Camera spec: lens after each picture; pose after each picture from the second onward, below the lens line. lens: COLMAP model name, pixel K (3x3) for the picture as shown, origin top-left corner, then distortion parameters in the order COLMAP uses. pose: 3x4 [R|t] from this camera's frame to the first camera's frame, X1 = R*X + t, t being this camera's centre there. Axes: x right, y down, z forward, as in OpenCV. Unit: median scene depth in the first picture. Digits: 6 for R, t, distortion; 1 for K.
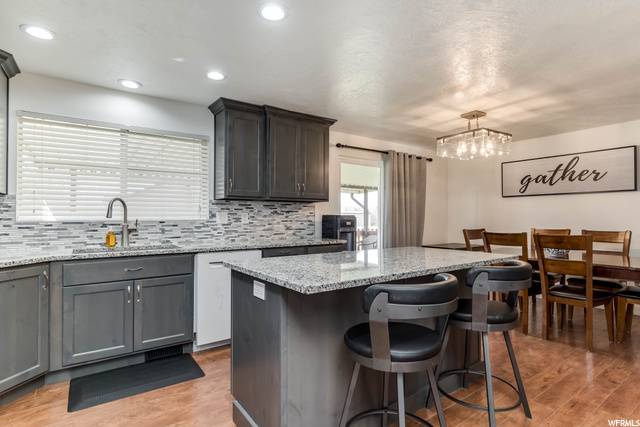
lens RADIAL K [[331.8, 0, 318.5], [0, 331.8, 214.3], [0, 0, 1]] dist [-0.003341, 0.000490]
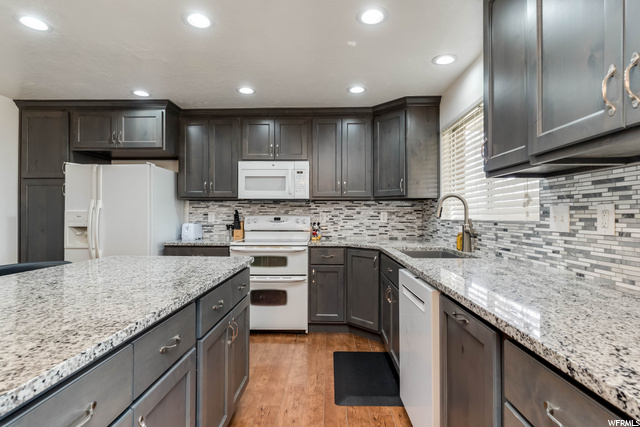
lens RADIAL K [[331.8, 0, 318.5], [0, 331.8, 214.3], [0, 0, 1]] dist [-0.003341, 0.000490]
pose [[-0.602890, -0.005294, -0.797807, 0.243107], [0.004874, 0.999935, -0.010319, 0.008806], [0.797809, -0.010110, -0.602825, 1.007174]]
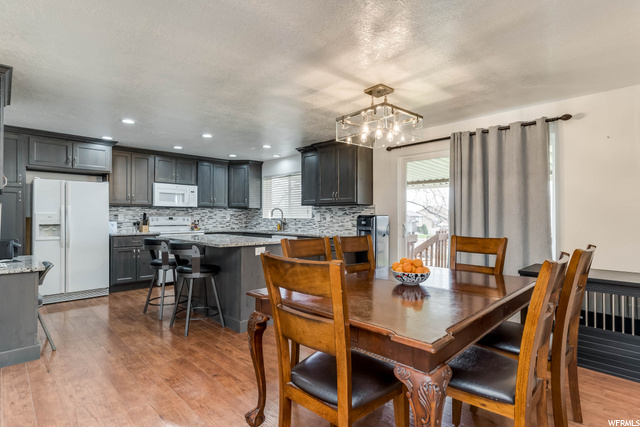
lens RADIAL K [[322.1, 0, 320.0], [0, 322.1, 213.5], [0, 0, 1]] dist [-0.001406, 0.000024]
pose [[0.165050, -0.009321, -0.986241, 1.262452], [0.005861, 0.999947, -0.008469, 0.005274], [0.986268, -0.004382, 0.165096, 0.750630]]
